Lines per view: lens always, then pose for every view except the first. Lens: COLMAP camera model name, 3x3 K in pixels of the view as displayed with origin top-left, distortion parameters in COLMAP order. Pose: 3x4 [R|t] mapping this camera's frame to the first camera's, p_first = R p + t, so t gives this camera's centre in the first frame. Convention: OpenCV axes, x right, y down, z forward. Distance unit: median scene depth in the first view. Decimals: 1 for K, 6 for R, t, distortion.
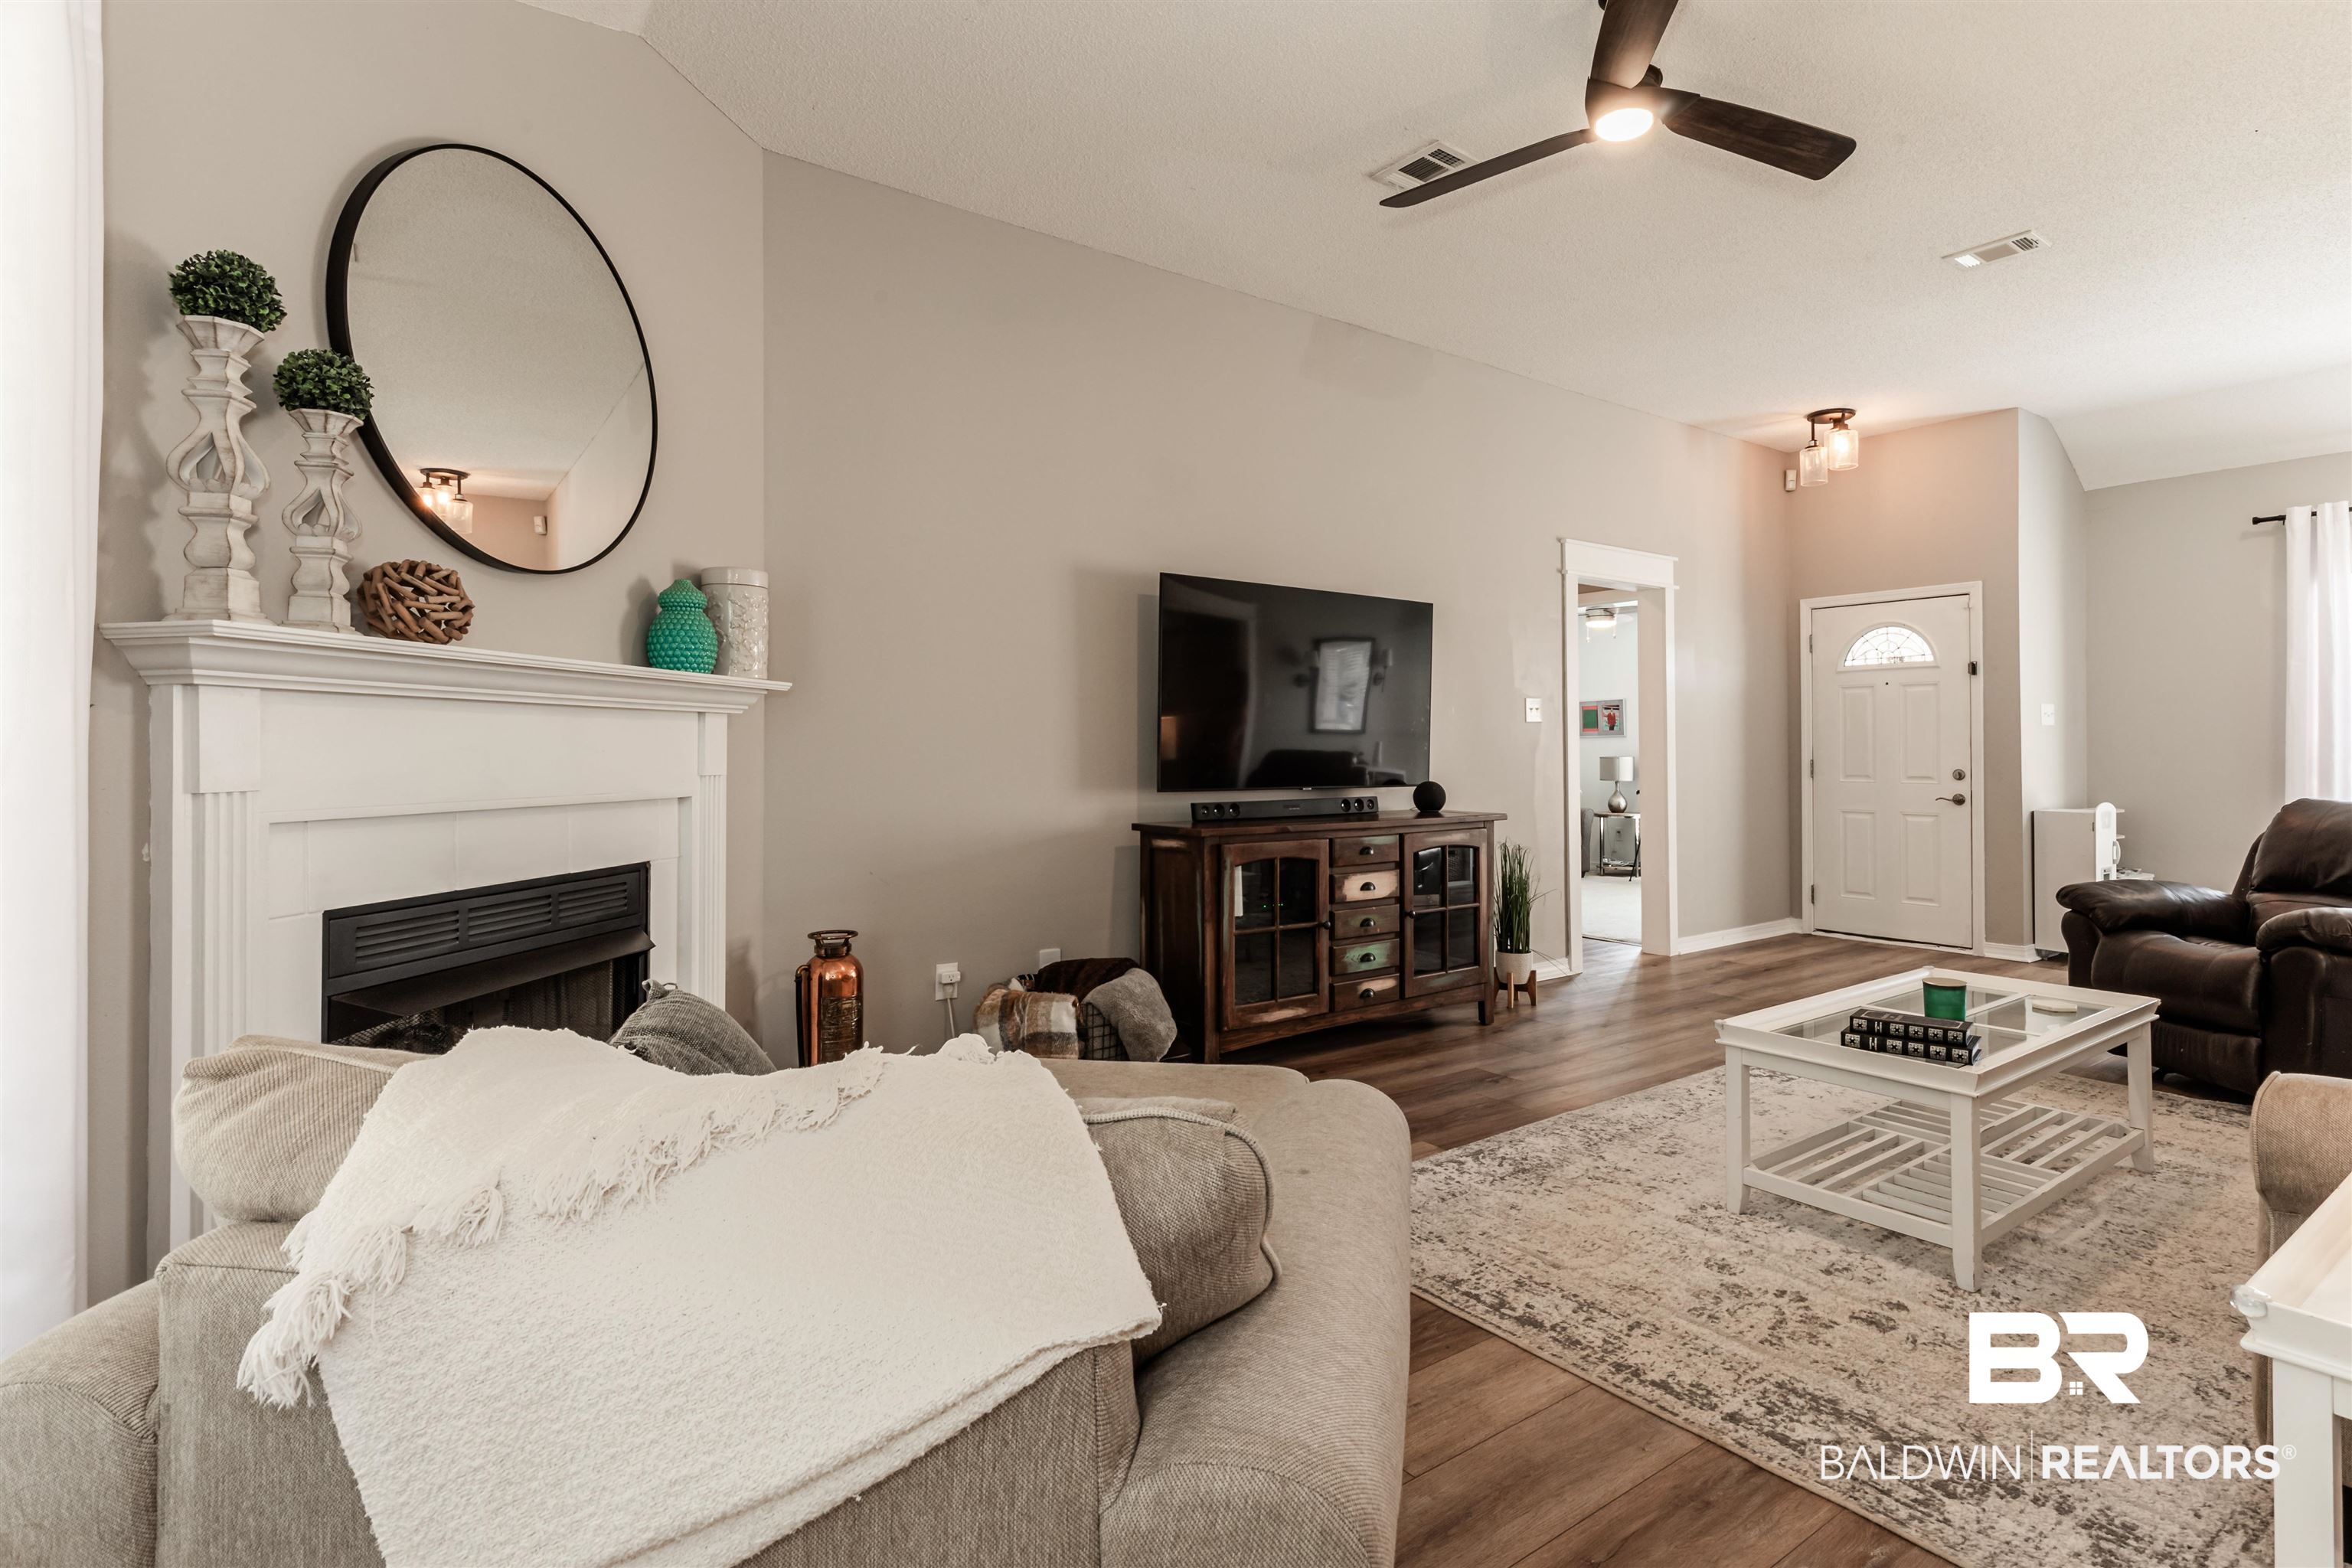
lens RADIAL K [[1154.7, 0, 1242.3], [0, 1154.7, 744.0], [0, 0, 1]] dist [0.000152, 0.000357]
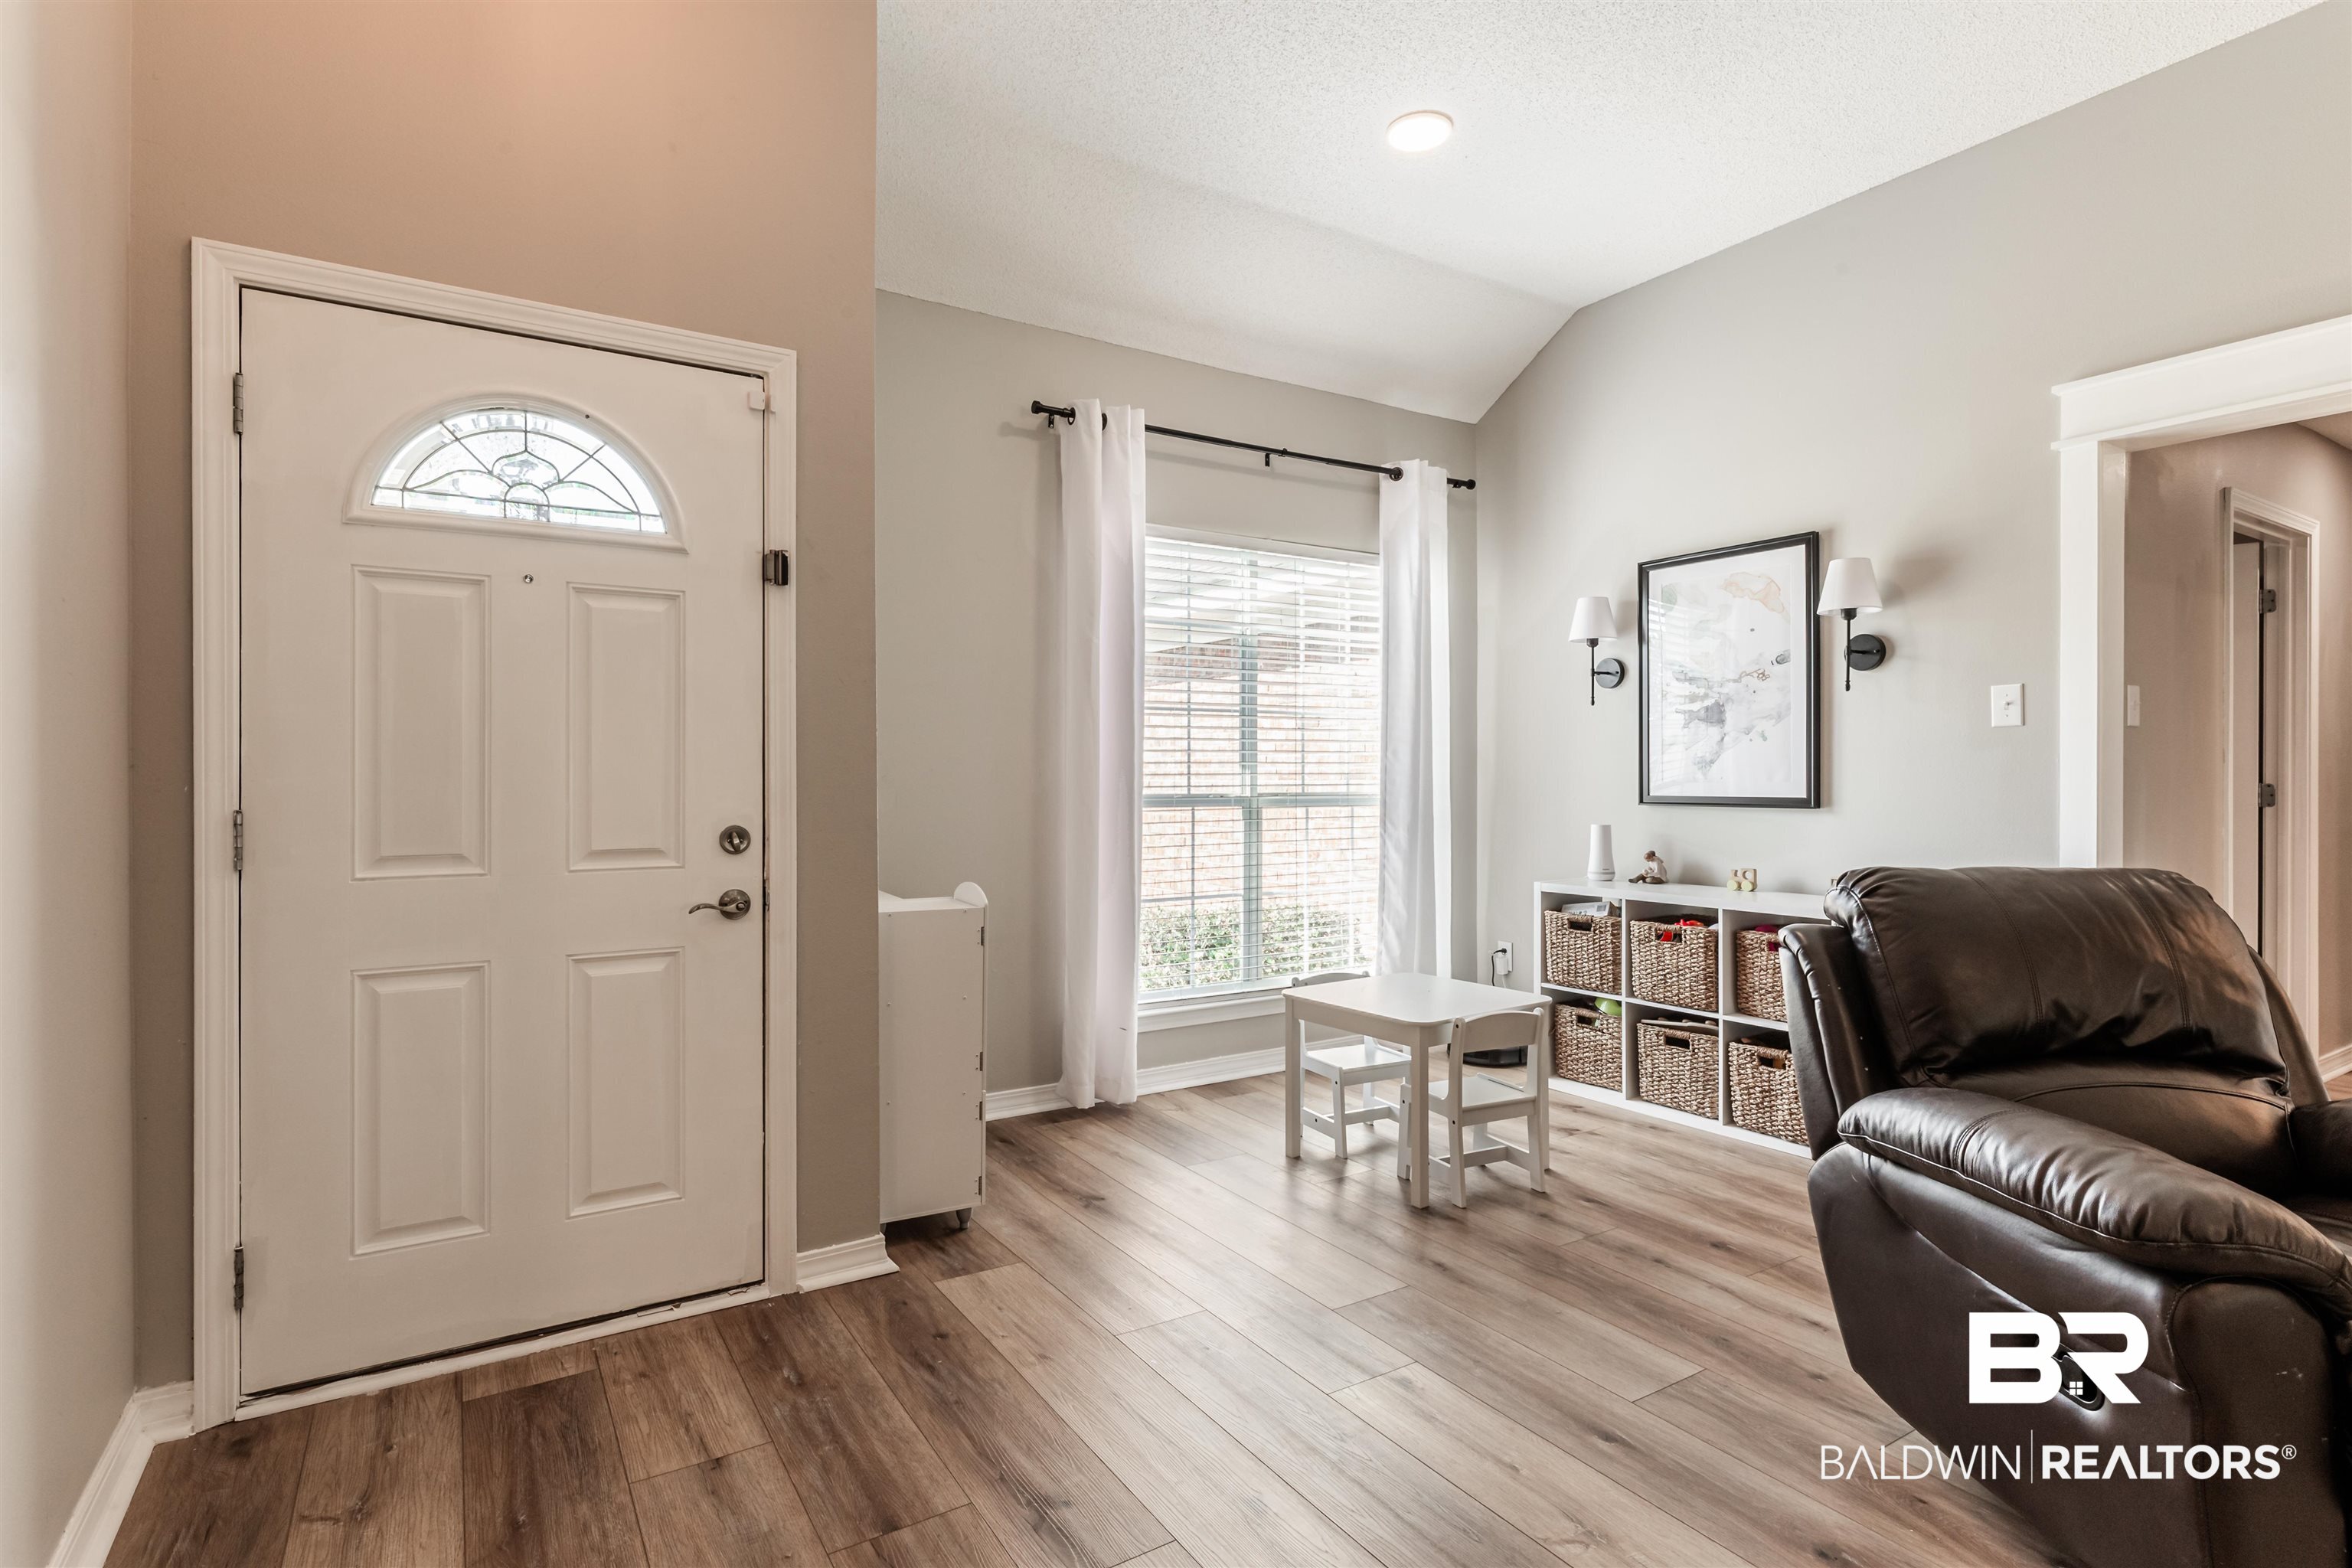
lens RADIAL K [[1154.7, 0, 1176.3], [0, 1154.7, 781.7], [0, 0, 1]] dist [0.000152, 0.000357]
pose [[0.088212, -0.000510, 0.996102, 0.669678], [-0.002147, 0.999997, 0.000702, 0.017809], [-0.996099, -0.002200, 0.088211, 2.189546]]
